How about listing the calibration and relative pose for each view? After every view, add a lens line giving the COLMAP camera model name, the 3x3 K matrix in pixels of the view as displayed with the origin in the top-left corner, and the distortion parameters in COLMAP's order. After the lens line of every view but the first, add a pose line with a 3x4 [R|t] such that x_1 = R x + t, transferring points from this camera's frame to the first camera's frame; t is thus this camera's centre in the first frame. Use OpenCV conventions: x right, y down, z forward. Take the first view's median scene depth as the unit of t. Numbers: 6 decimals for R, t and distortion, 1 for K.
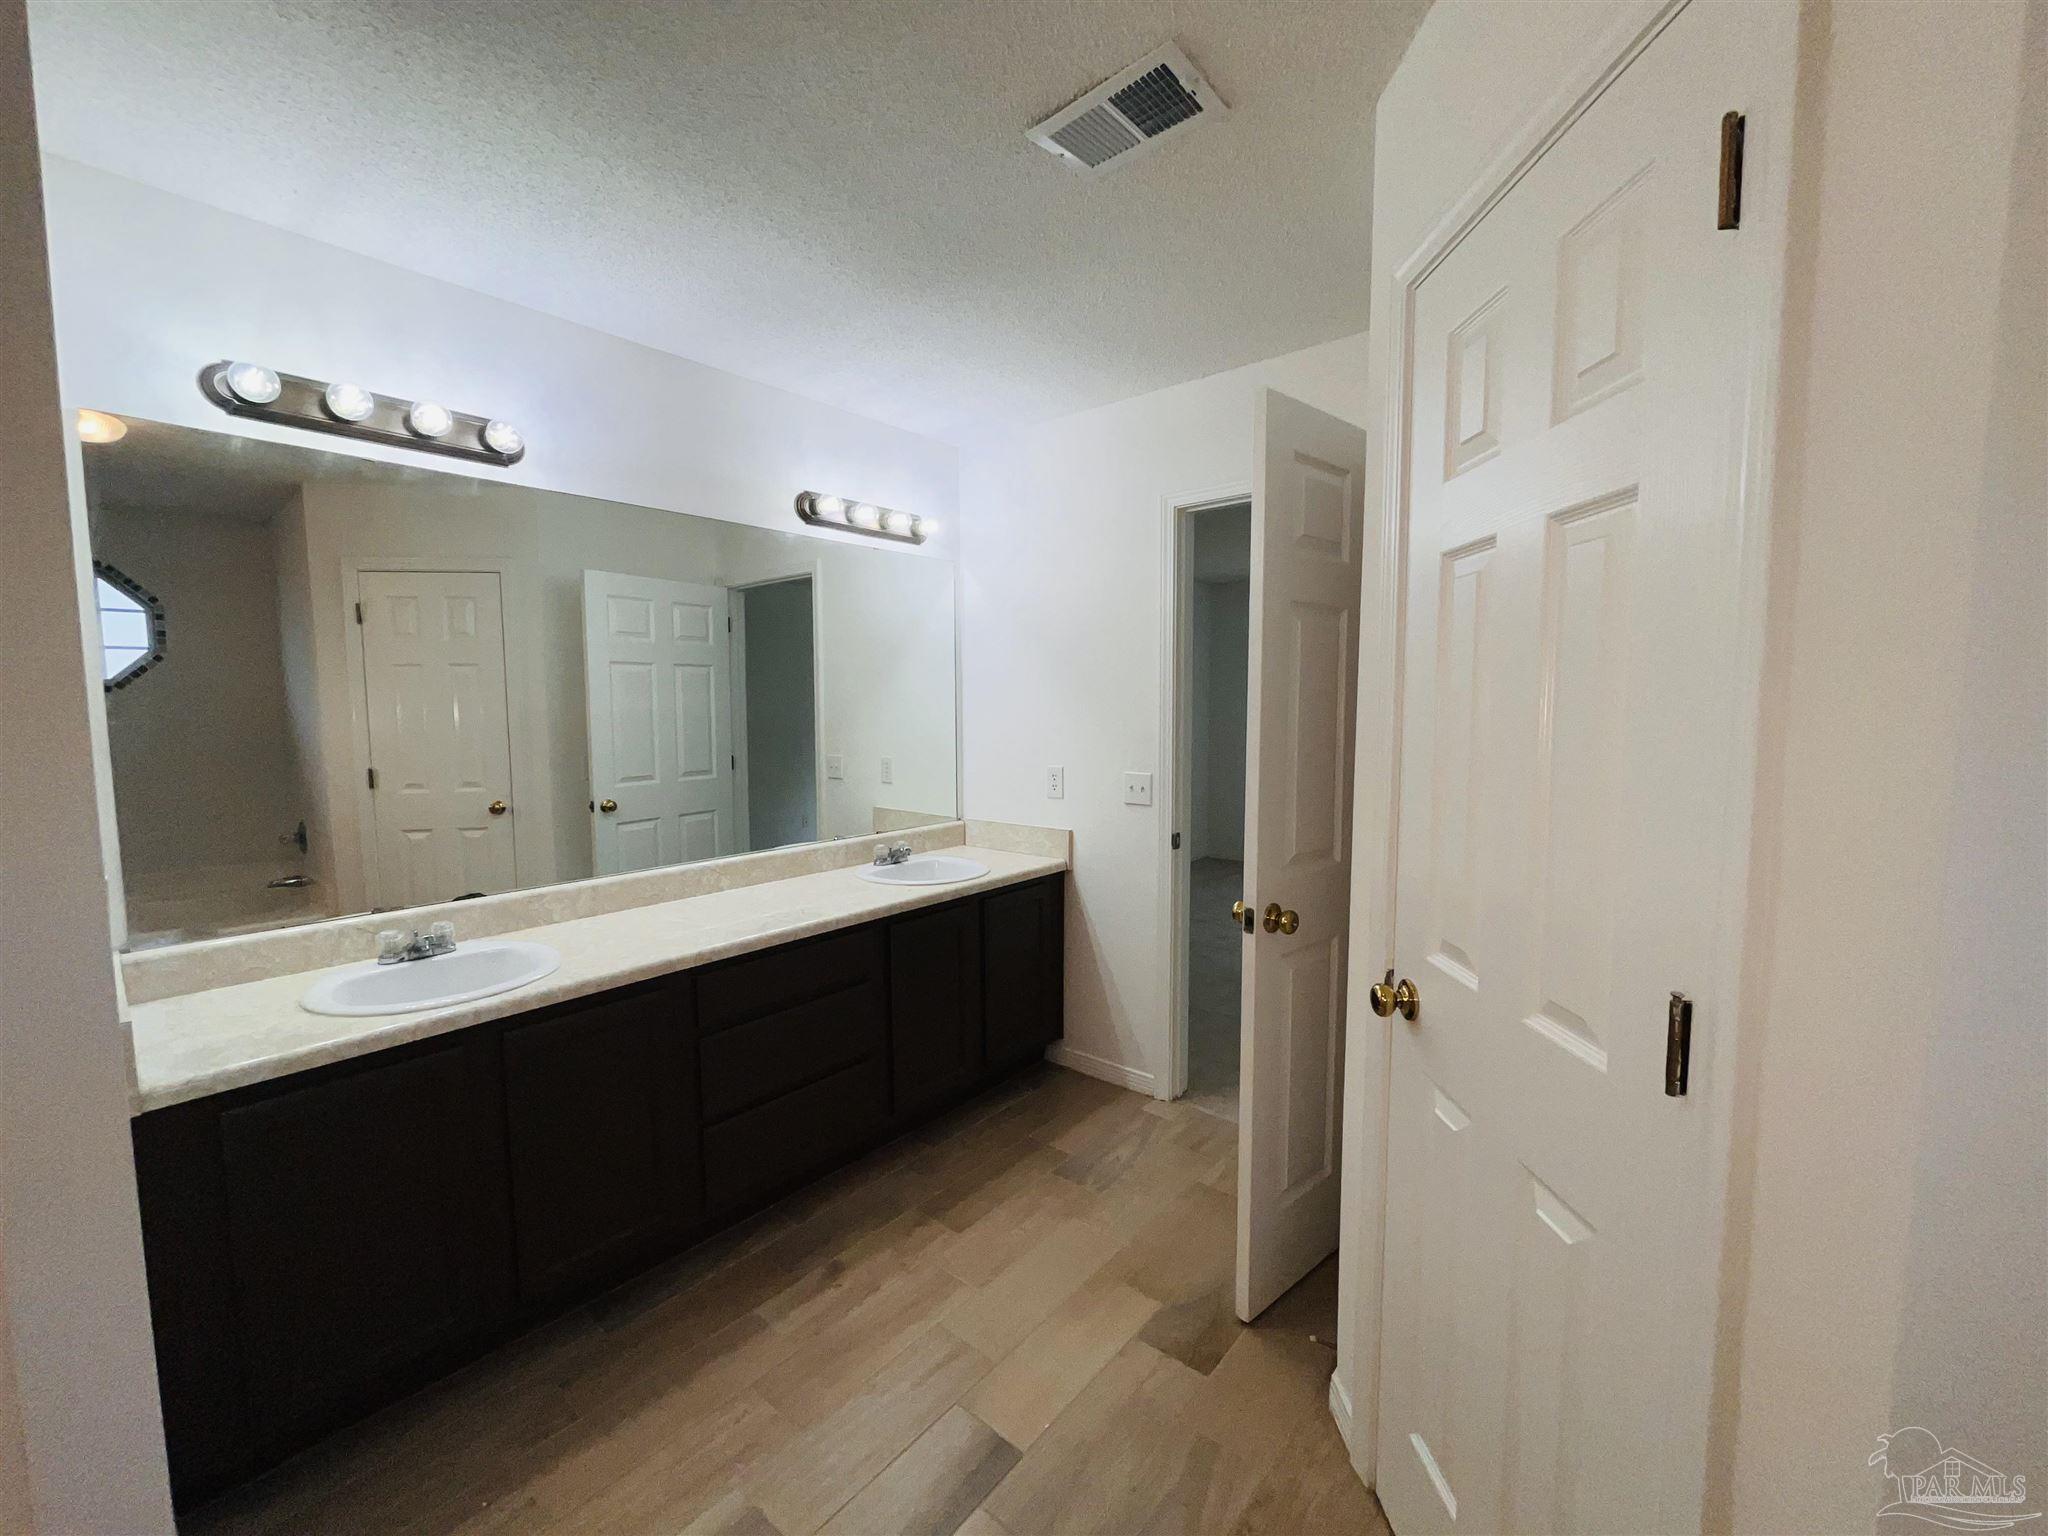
lens RADIAL K [[830.4, 0, 1027.1], [0, 830.4, 771.4], [0, 0, 1]] dist [0.001055, 0.000158]
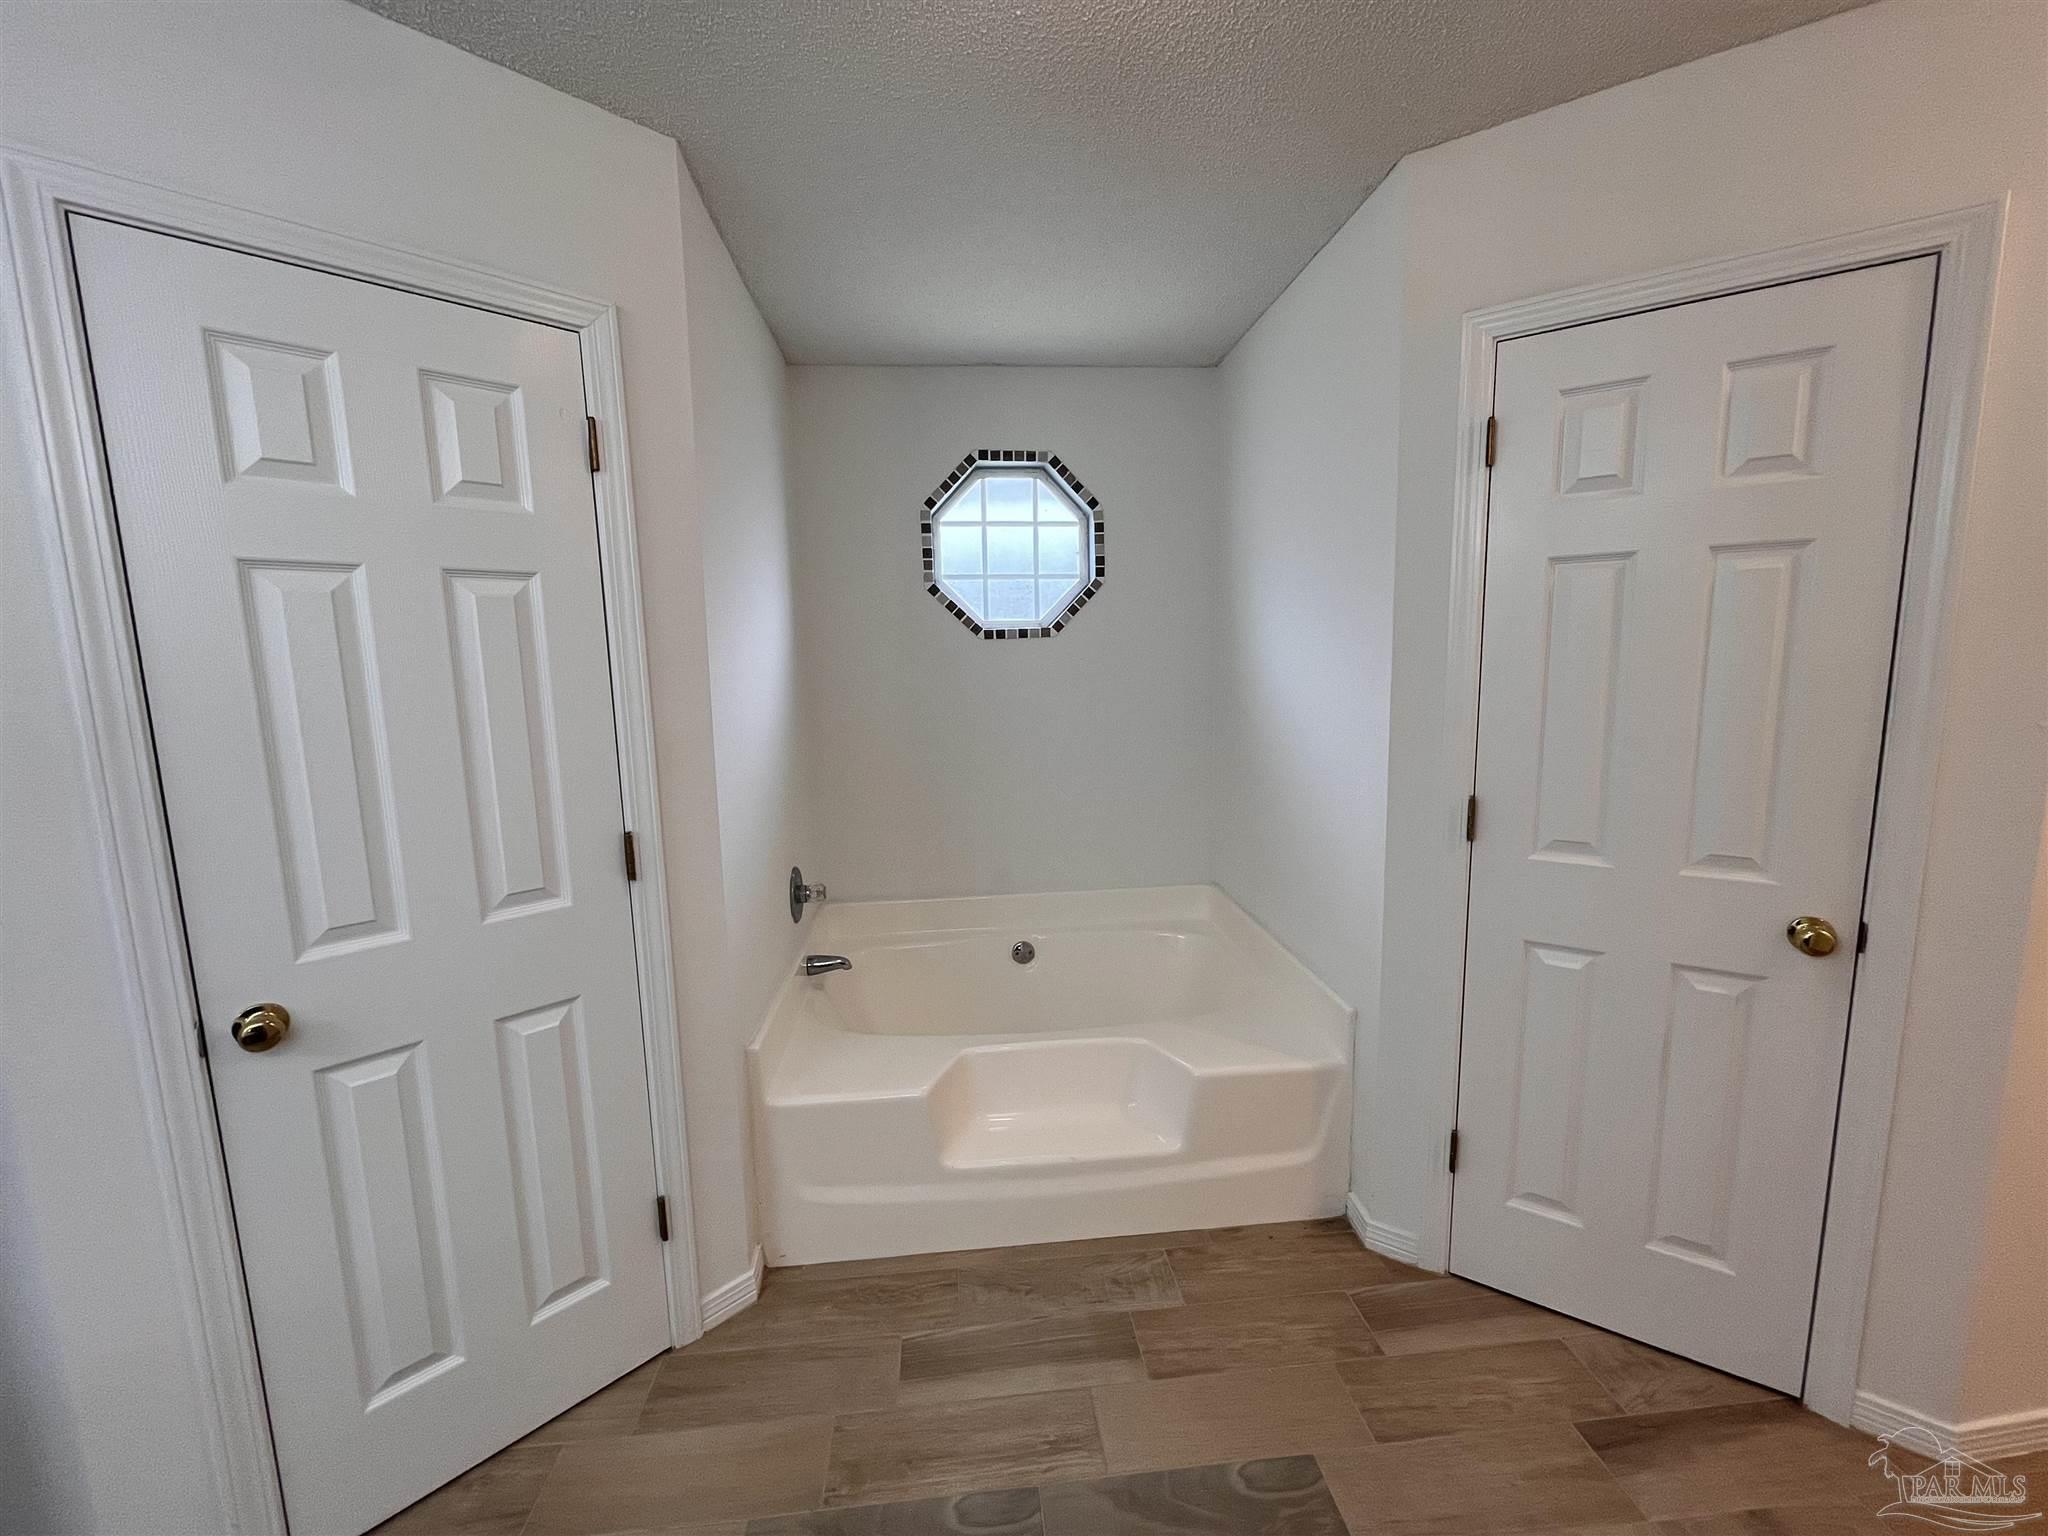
lens RADIAL K [[830.4, 0, 1028.0], [0, 830.4, 765.2], [0, 0, 1]] dist [0.001055, 0.000158]
pose [[0.704114, 0.090180, -0.704337, -0.632712], [-0.042457, 0.995475, 0.085012, -0.047086], [0.708817, -0.029955, 0.704757, 0.504365]]
